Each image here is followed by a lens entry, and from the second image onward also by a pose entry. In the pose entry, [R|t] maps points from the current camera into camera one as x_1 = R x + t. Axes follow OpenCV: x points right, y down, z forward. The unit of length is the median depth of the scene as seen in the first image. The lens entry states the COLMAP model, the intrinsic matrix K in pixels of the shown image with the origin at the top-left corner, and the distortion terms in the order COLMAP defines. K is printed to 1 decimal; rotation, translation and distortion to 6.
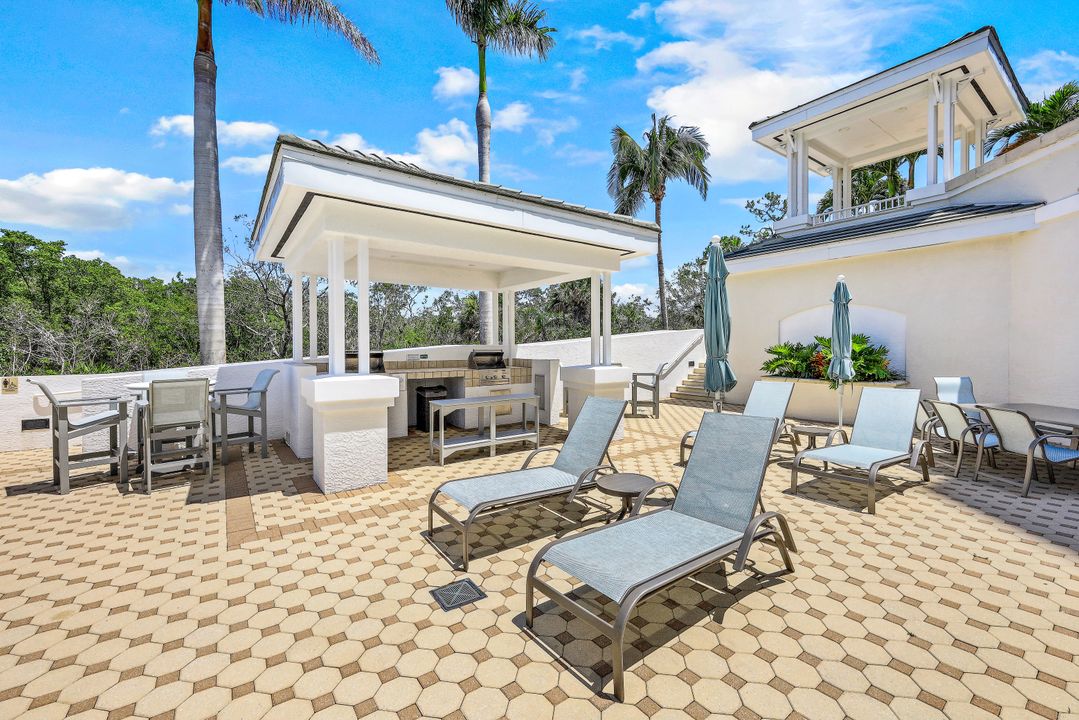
lens RADIAL K [[442.6, 0, 536.2], [0, 442.6, 353.9], [0, 0, 1]] dist [0.002941, 0.000412]
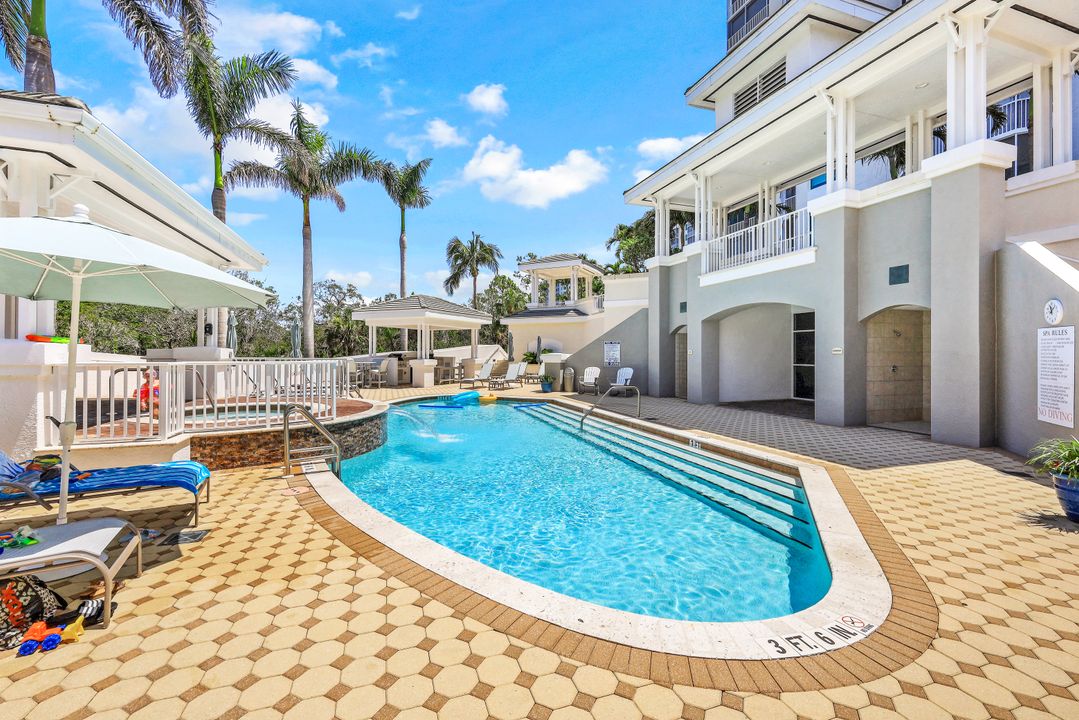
lens RADIAL K [[442.6, 0, 536.2], [0, 442.6, 353.9], [0, 0, 1]] dist [0.002941, 0.000412]
pose [[0.884519, -0.000818, 0.466504, -0.631412], [0.007065, 0.999907, -0.011642, 0.023558], [-0.466451, 0.013594, 0.884443, -1.325488]]
